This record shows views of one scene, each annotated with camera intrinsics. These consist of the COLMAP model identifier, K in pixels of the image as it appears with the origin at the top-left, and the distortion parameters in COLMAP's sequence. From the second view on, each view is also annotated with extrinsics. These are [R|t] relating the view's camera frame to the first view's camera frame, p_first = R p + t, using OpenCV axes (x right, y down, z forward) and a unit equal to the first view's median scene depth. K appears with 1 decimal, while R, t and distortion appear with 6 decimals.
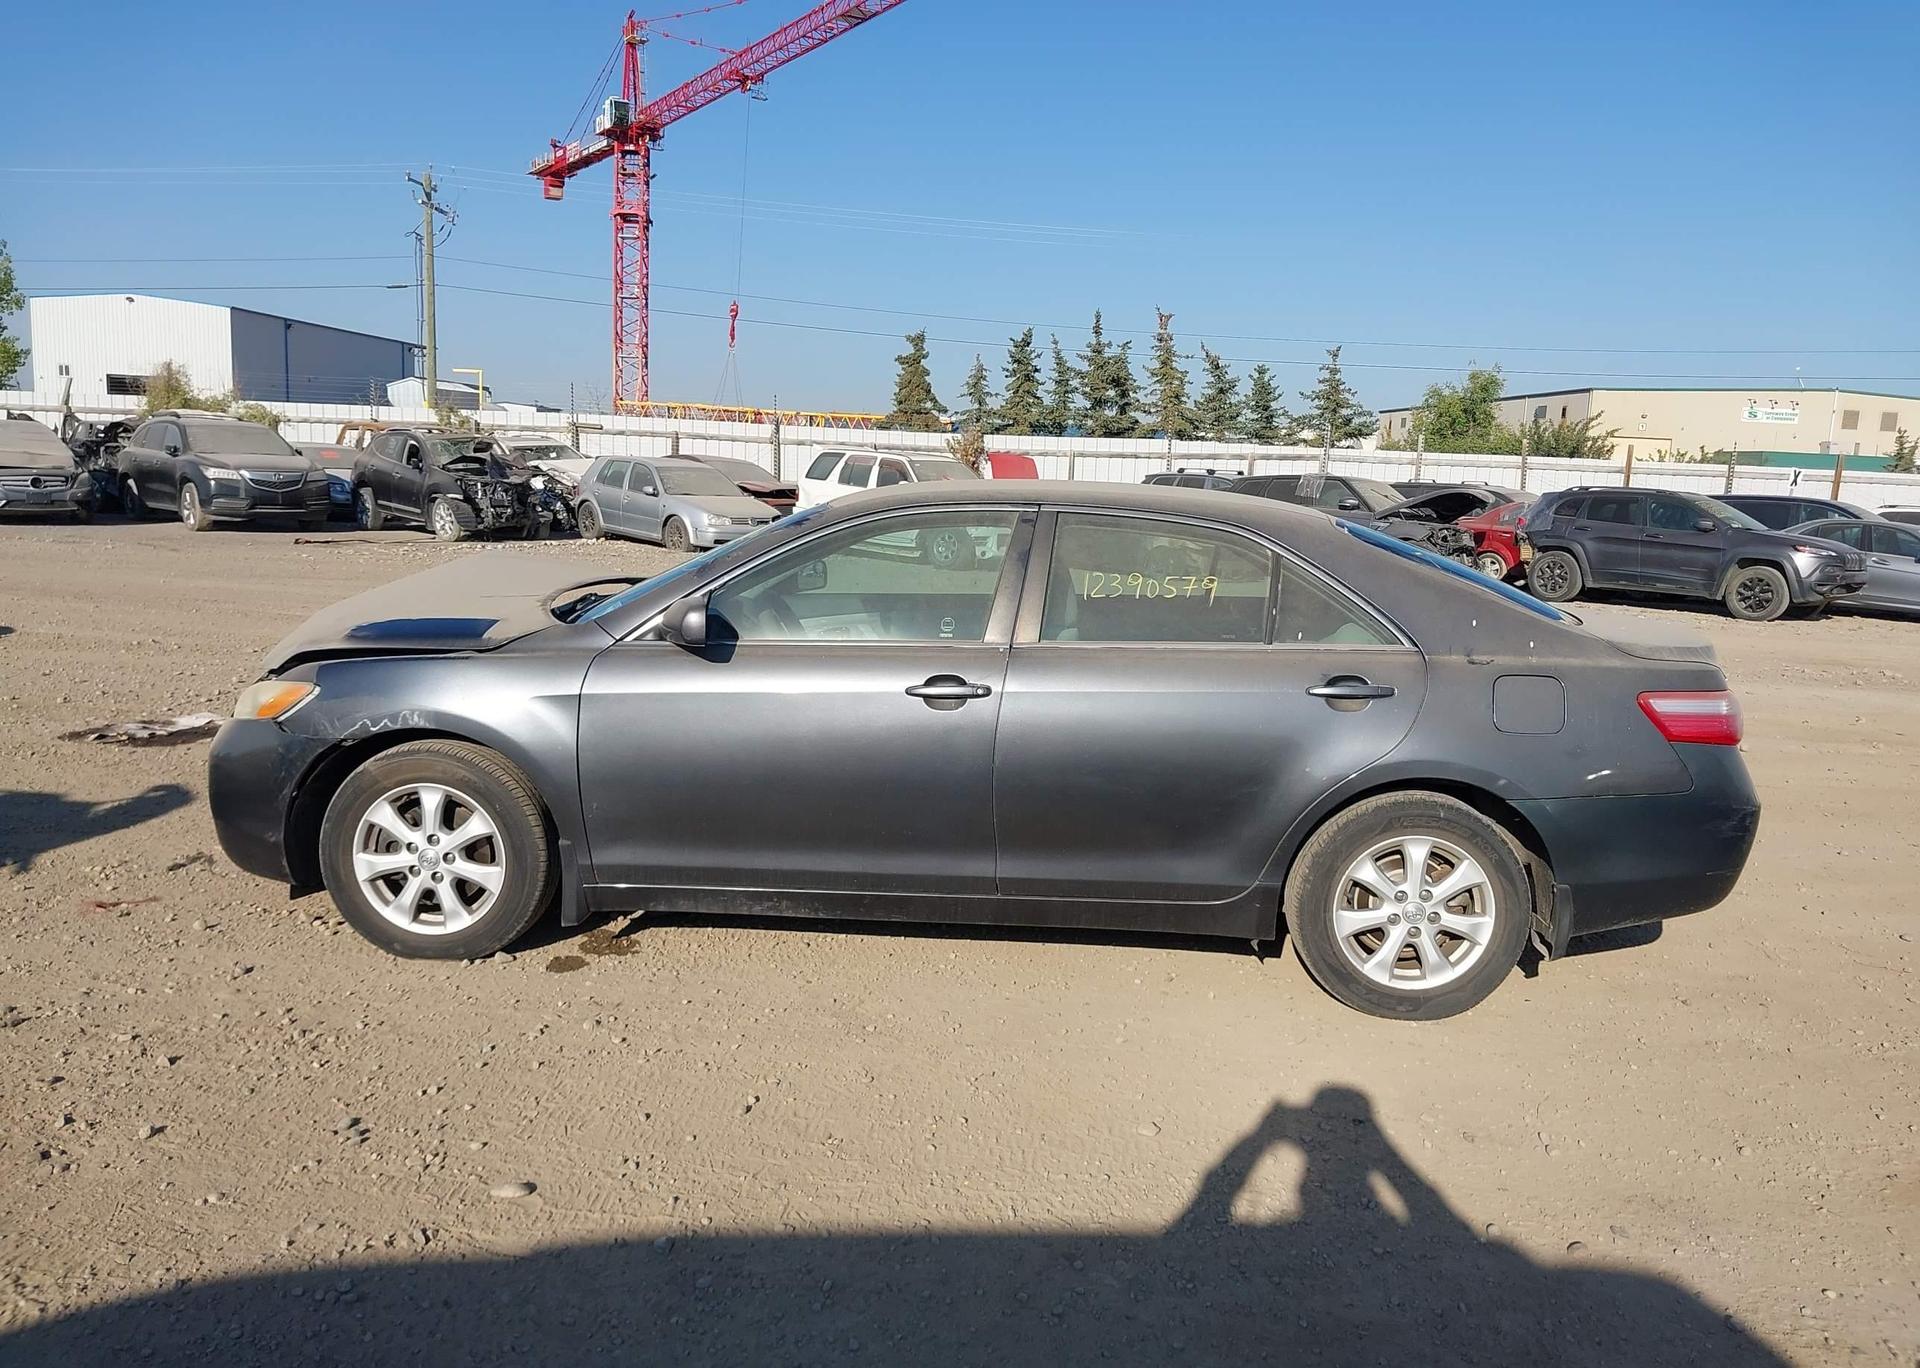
lens RADIAL K [[1567.2, 0, 963.4], [0, 1567.2, 627.0], [0, 0, 1]] dist [-0.005350, -0.006244]
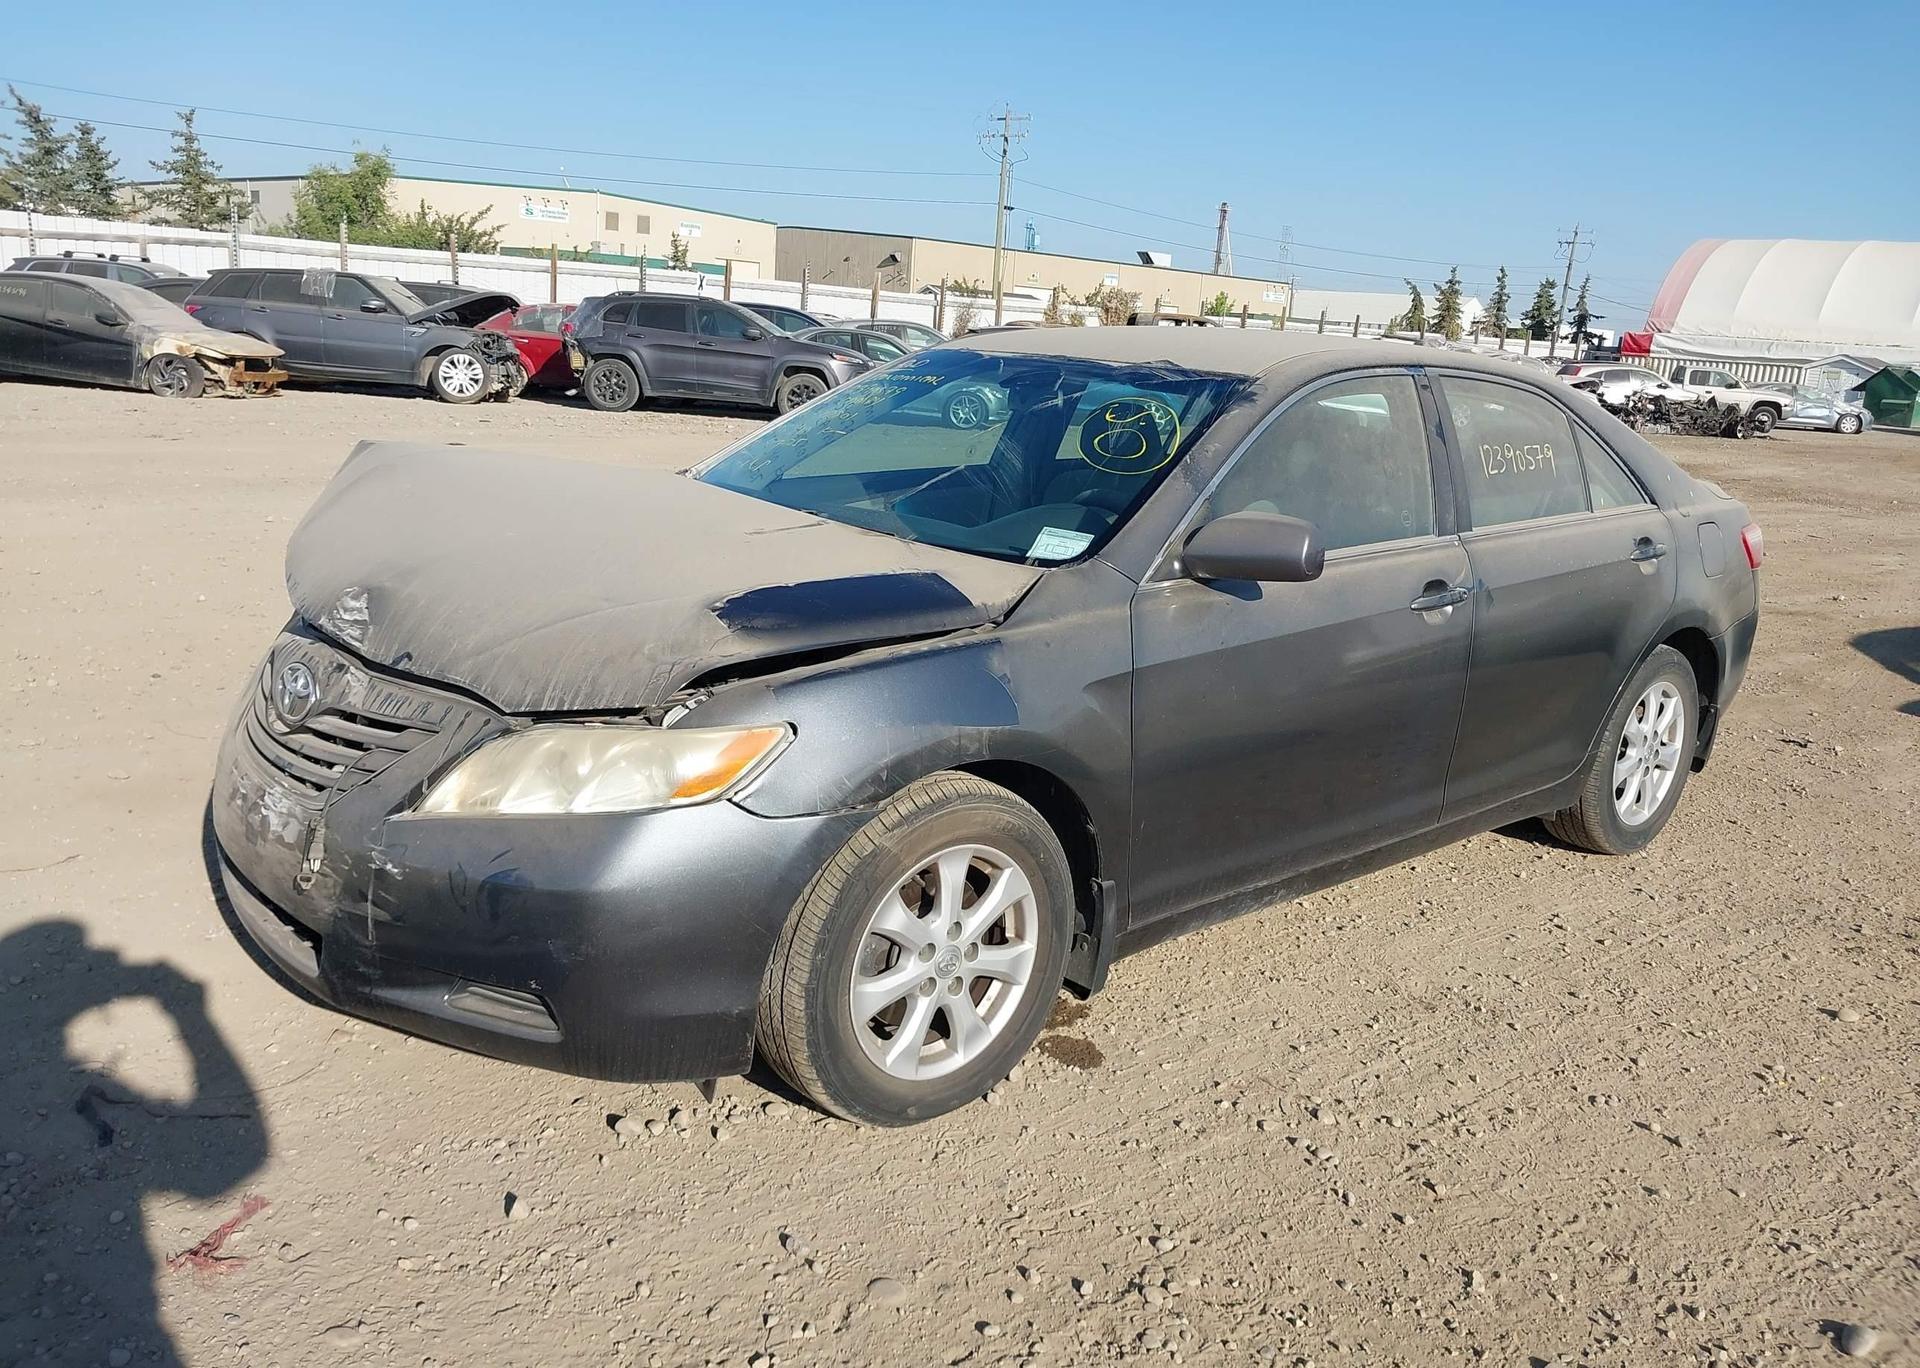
lens RADIAL K [[1572.9, 0, 955.2], [0, 1572.9, 643.0], [0, 0, 1]] dist [0.001383, -0.003883]
pose [[0.695104, -0.138320, 0.705478, -0.191244], [0.036408, 0.986830, 0.157611, -0.019709], [-0.717987, -0.083871, 0.690985, 0.140494]]
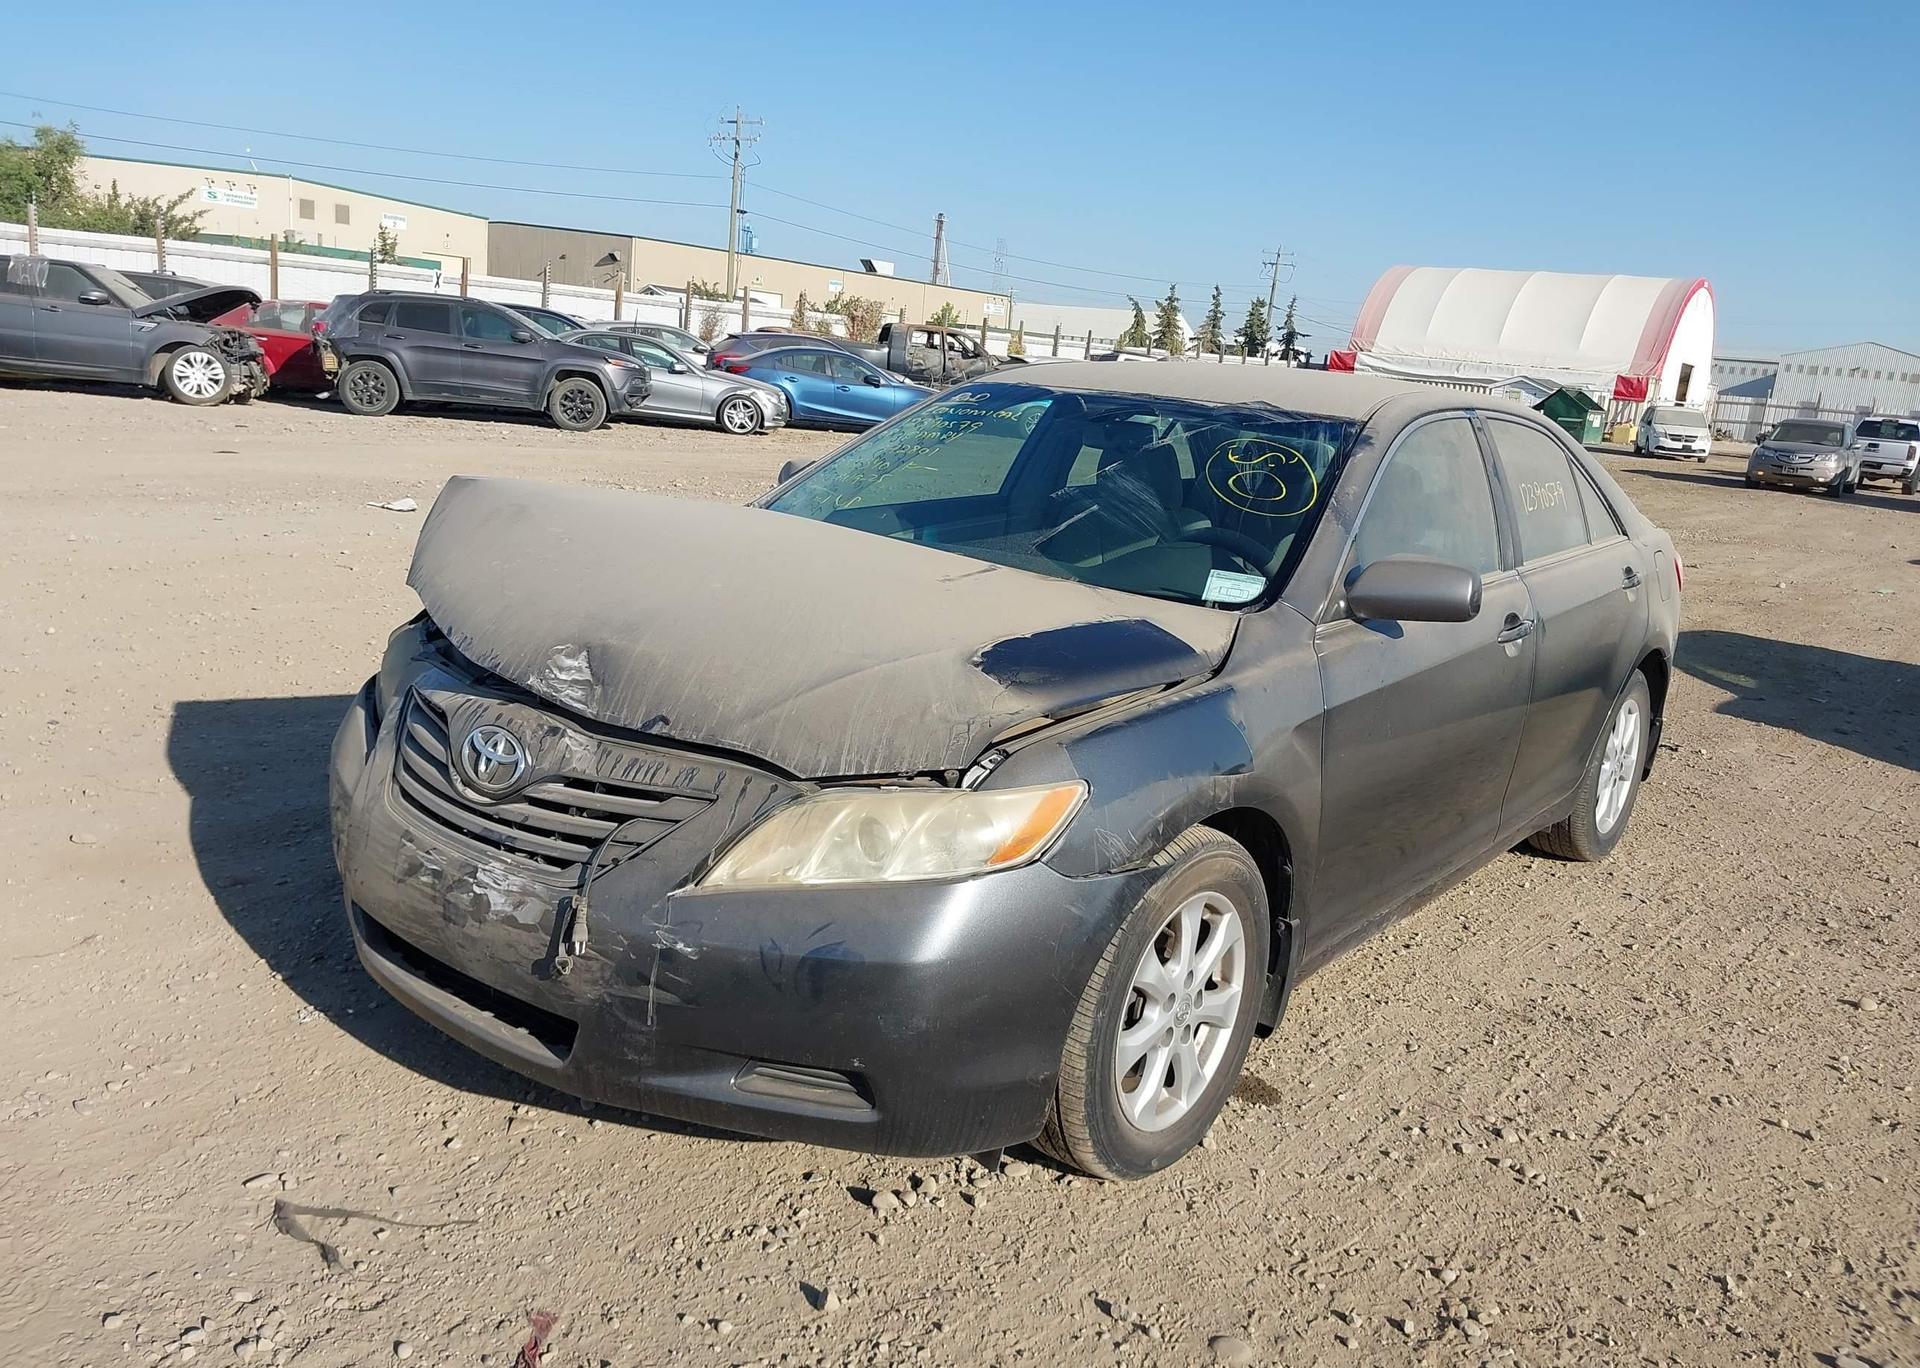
lens RADIAL K [[1572.9, 0, 955.2], [0, 1572.9, 643.0], [0, 0, 1]] dist [0.001383, -0.003883]
pose [[0.547773, -0.145234, 0.823925, -0.221682], [0.020053, 0.986814, 0.160614, -0.025399], [-0.836387, -0.071458, 0.543462, 0.182429]]
